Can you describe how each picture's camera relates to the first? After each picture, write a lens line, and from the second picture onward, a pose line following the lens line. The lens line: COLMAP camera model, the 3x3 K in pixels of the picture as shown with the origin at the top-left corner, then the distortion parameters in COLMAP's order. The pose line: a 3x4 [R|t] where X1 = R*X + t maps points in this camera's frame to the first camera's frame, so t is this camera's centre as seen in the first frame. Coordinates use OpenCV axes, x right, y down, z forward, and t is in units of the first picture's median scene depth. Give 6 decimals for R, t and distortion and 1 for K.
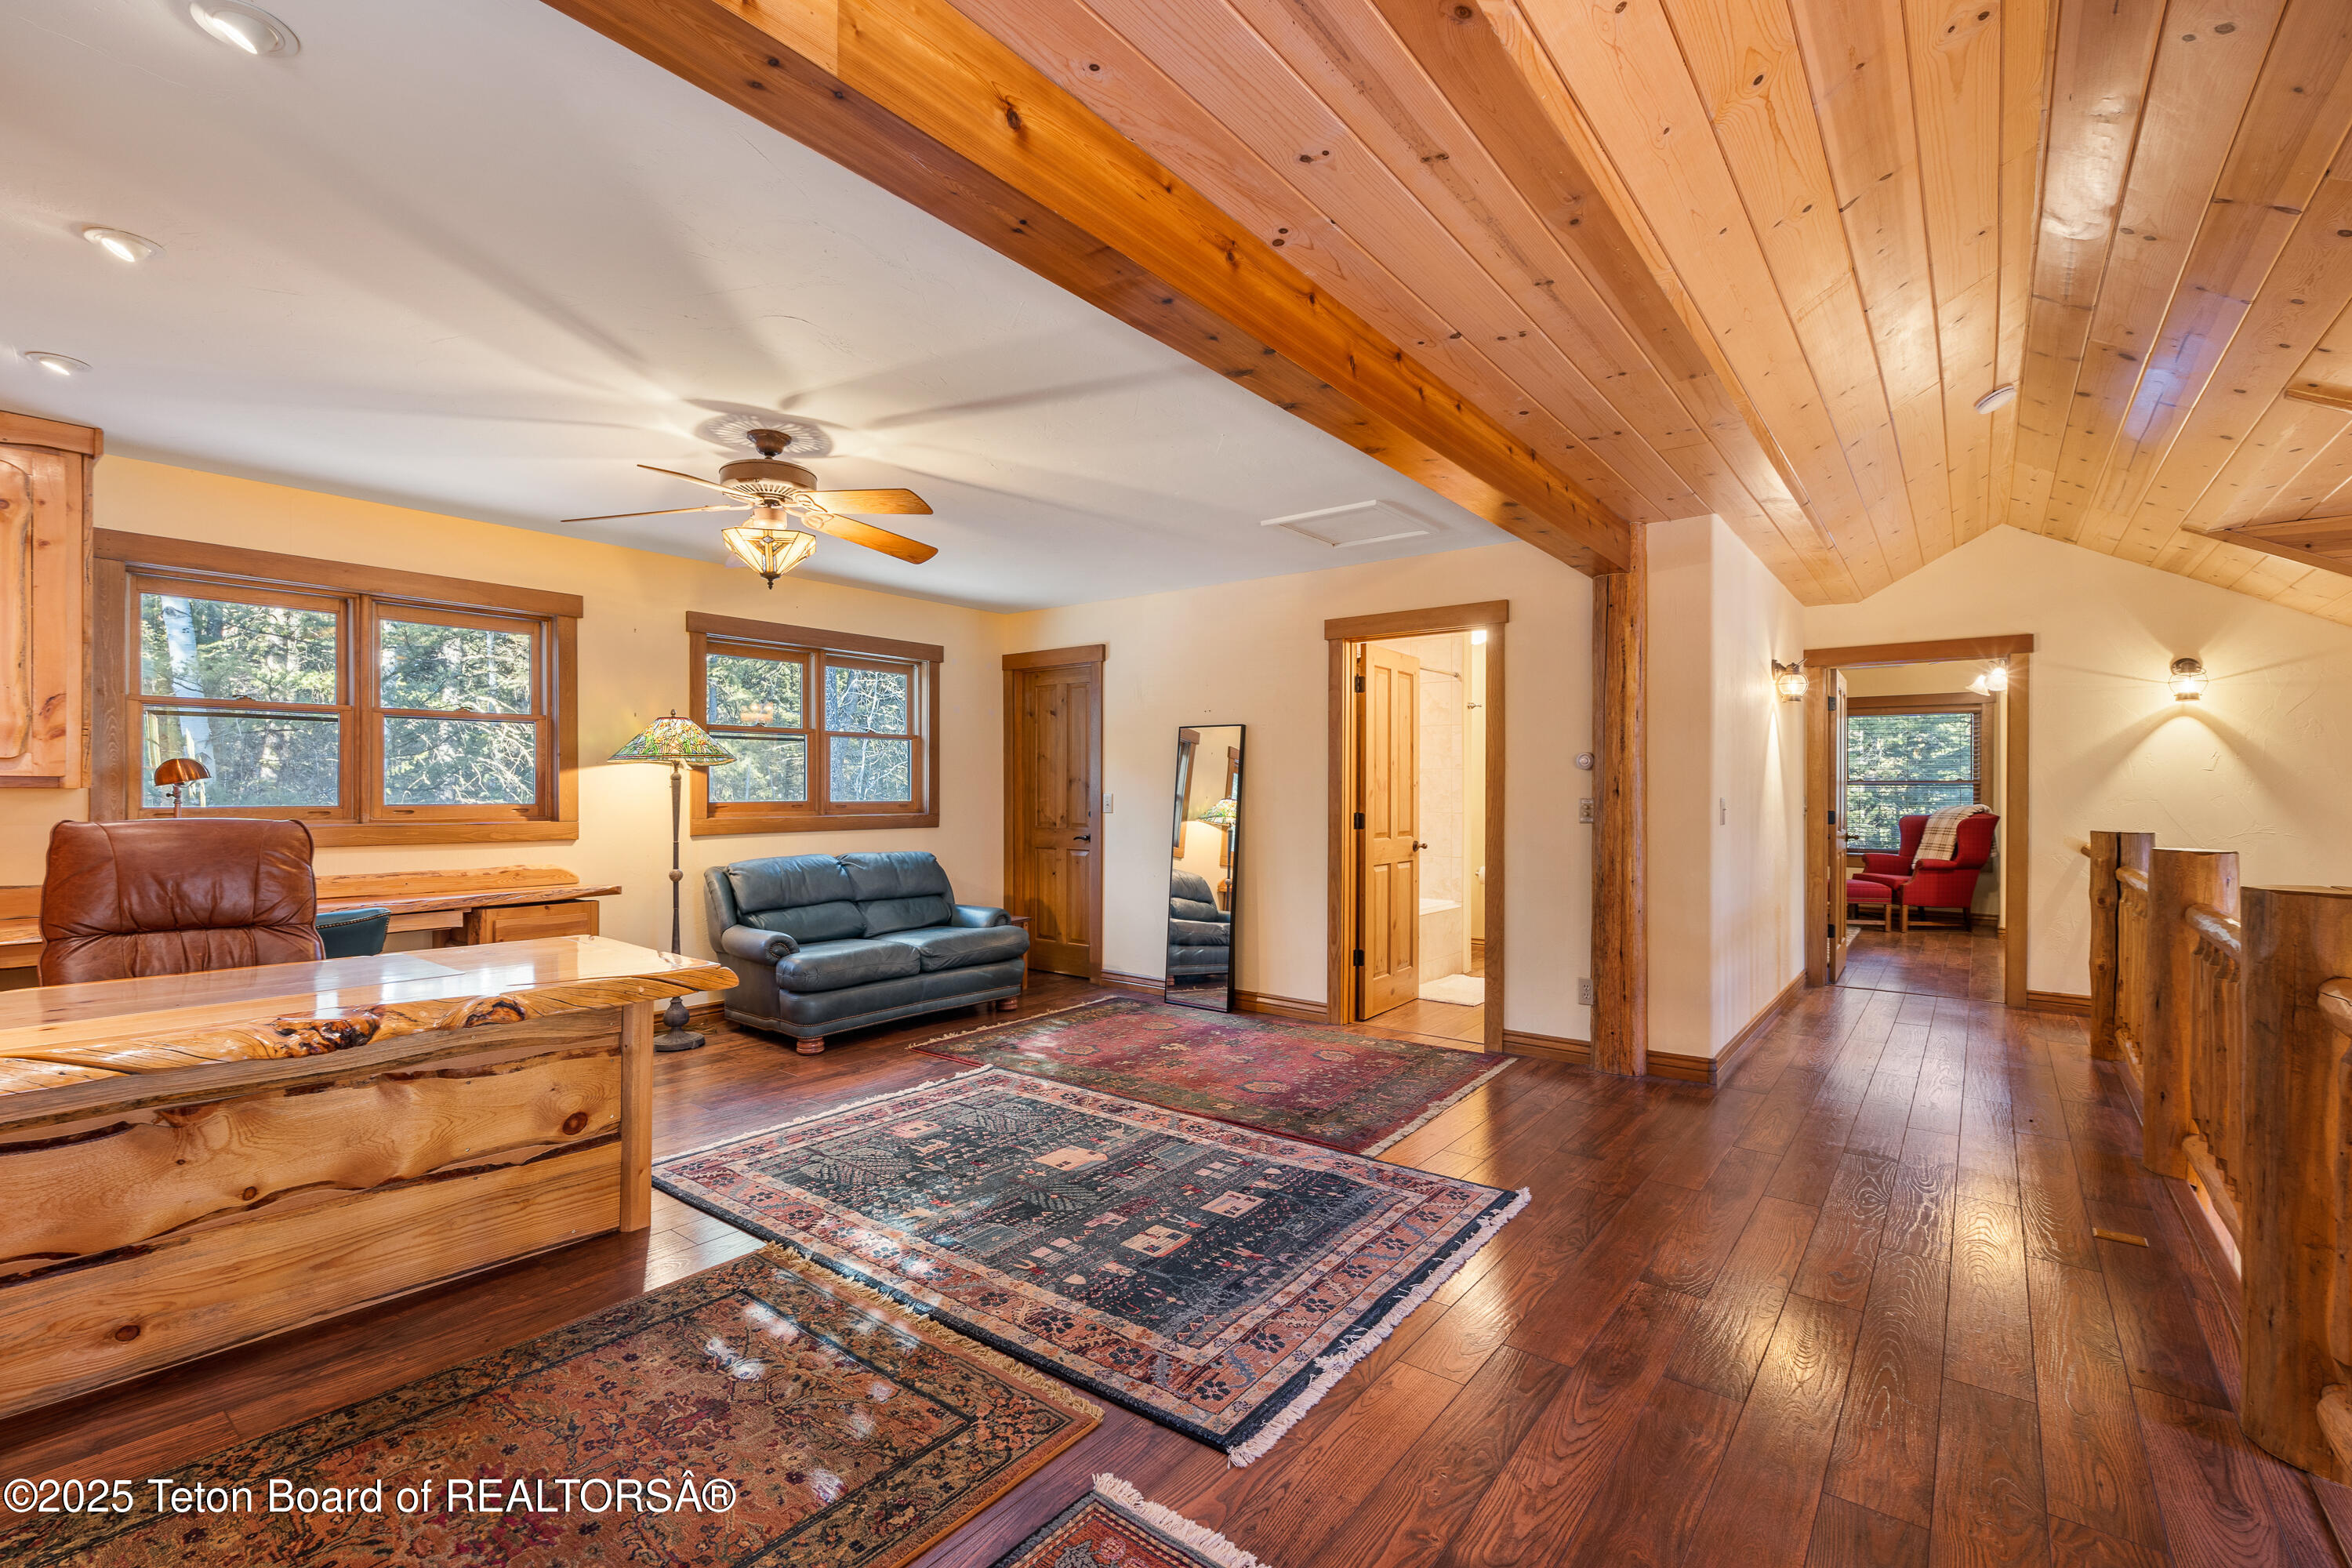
lens RADIAL K [[1021.3, 0, 1169.7], [0, 1021.3, 791.2], [0, 0, 1]] dist [0.000584, 0.000086]
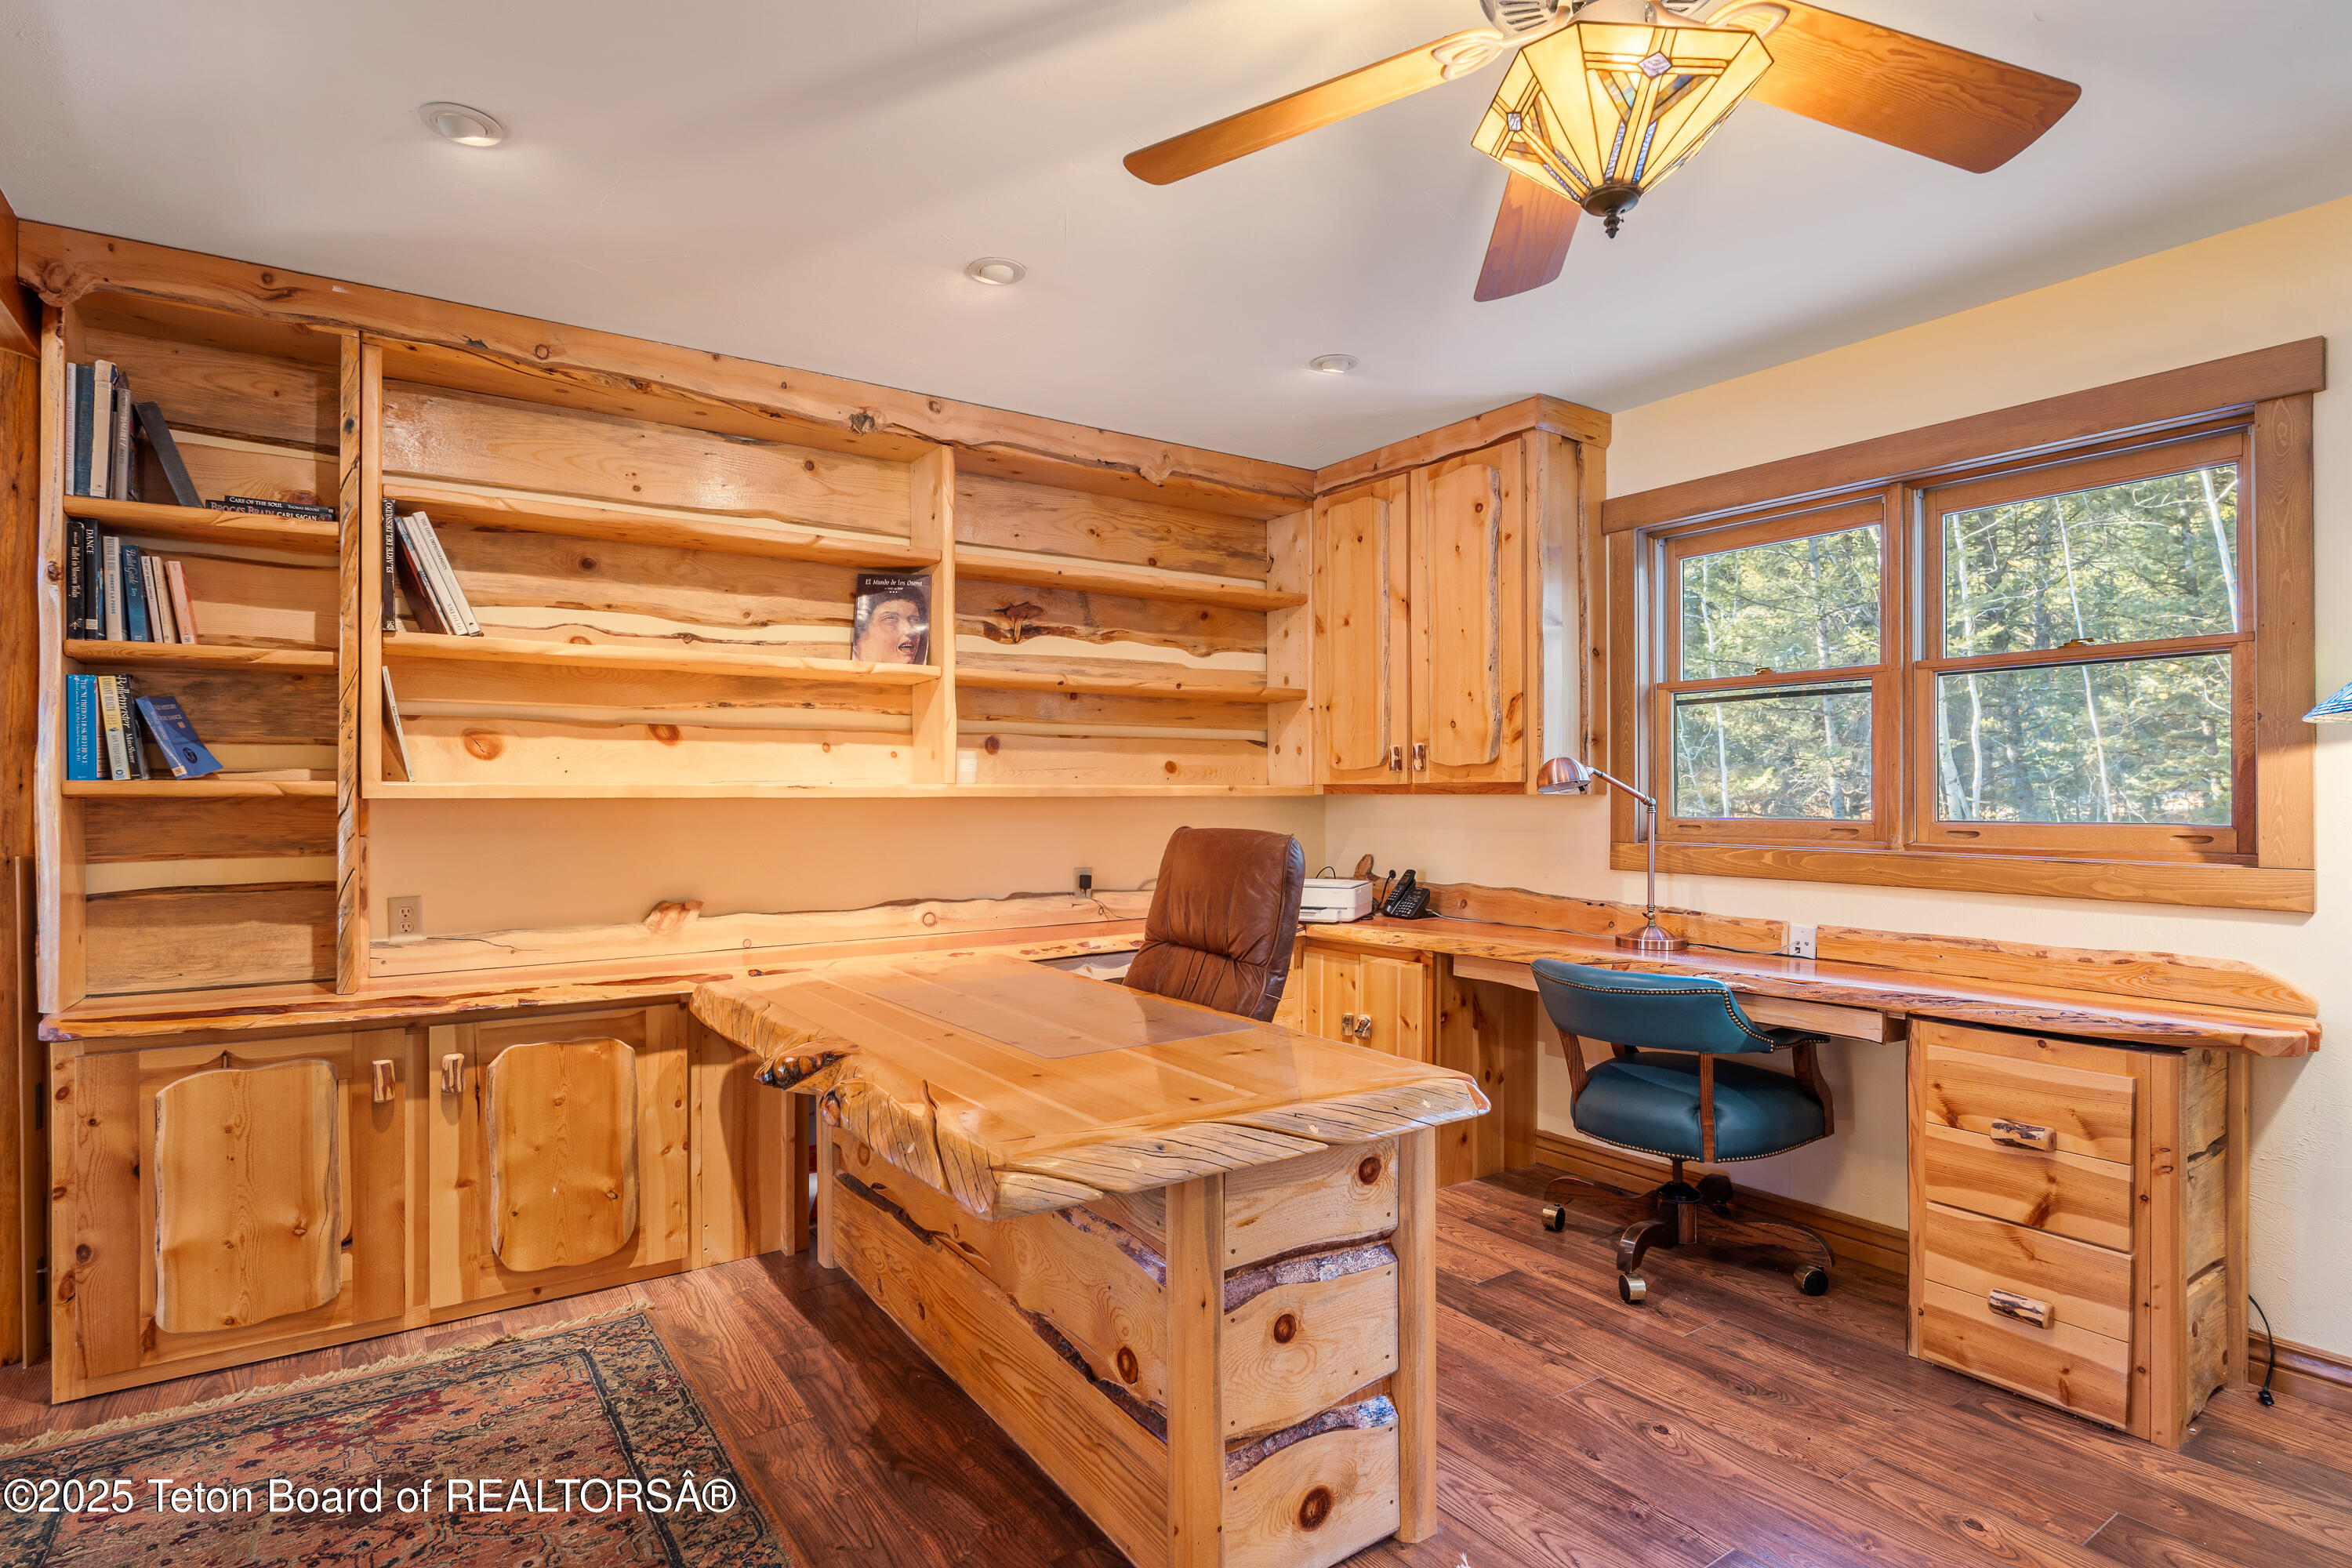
lens RADIAL K [[1220.2, 0, 1176.0], [0, 1220.2, 784.0], [0, 0, 1]] dist [-0.000443, 0.000192]
pose [[-0.305763, -0.002371, -0.952105, 0.055622], [0.003833, 0.999986, -0.003721, -0.007090], [0.952100, -0.004787, -0.305750, 0.804232]]
